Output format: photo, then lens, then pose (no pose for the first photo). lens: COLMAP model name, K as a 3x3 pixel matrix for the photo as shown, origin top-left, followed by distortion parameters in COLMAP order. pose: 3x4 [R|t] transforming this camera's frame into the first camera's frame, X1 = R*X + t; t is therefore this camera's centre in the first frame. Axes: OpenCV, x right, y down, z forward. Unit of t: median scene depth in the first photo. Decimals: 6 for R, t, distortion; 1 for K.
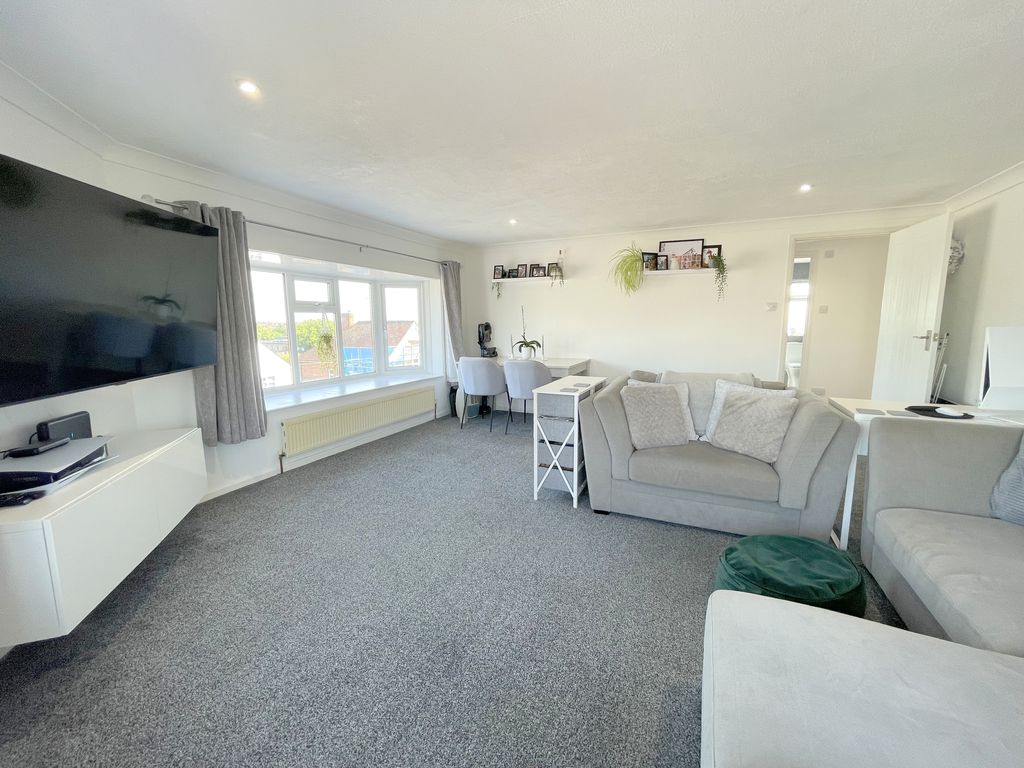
lens RADIAL K [[413.3, 0, 510.2], [0, 413.3, 381.8], [0, 0, 1]] dist [-0.003341, -0.000425]
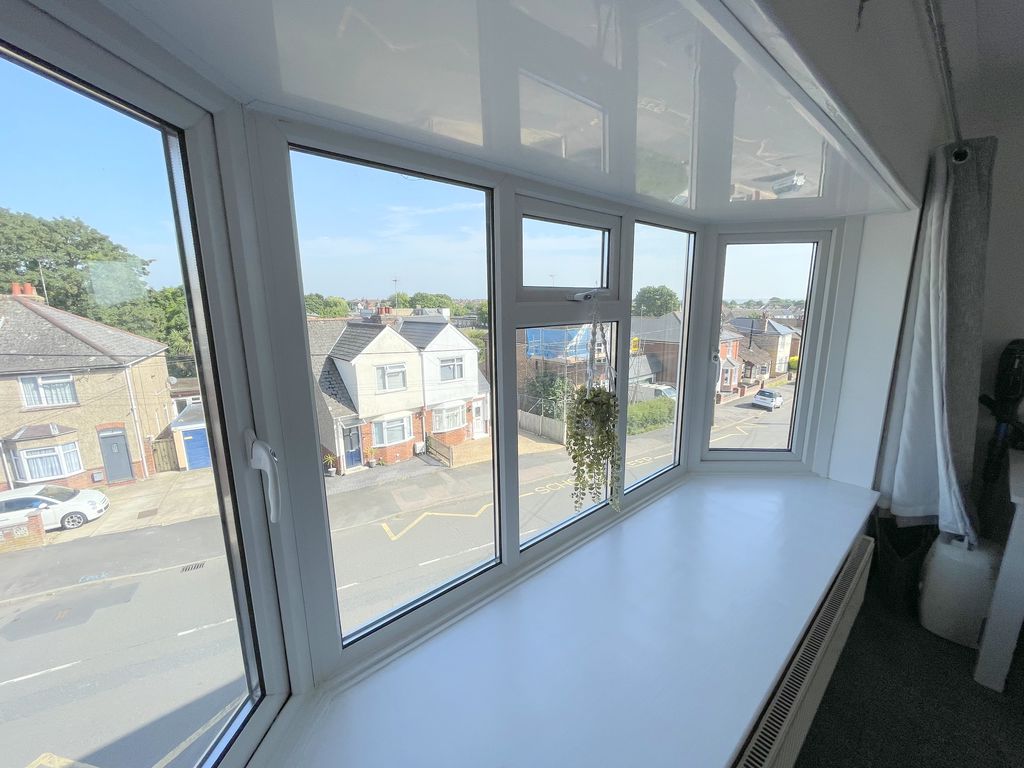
lens RADIAL K [[413.3, 0, 514.9], [0, 413.3, 379.2], [0, 0, 1]] dist [-0.003341, -0.000425]
pose [[0.922077, 0.066051, -0.381327, -0.401903], [-0.044517, 0.996890, 0.065030, -0.149998], [0.384437, -0.042987, 0.922150, 0.716064]]
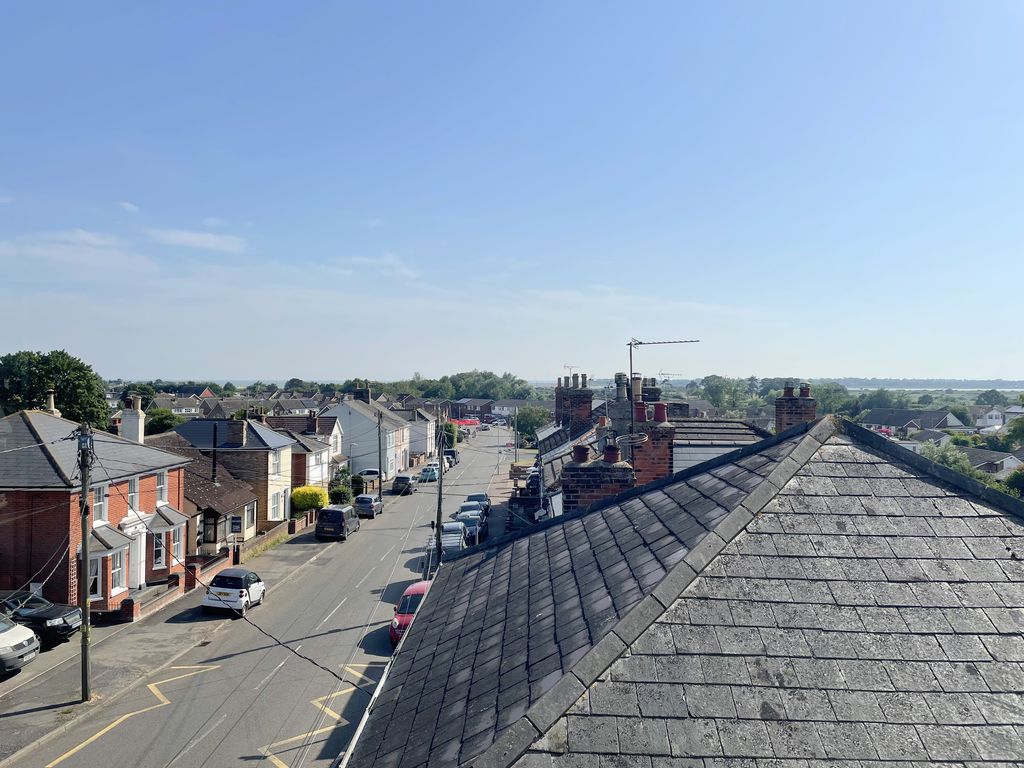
lens RADIAL K [[779.4, 0, 511.4], [0, 779.4, 383.4], [0, 0, 1]] dist [-0.000046, 0.000247]
pose [[0.909900, 0.009714, 0.414714, -0.390641], [0.044720, 0.991603, -0.121344, -0.153178], [-0.412411, 0.128957, 0.901825, 0.735755]]
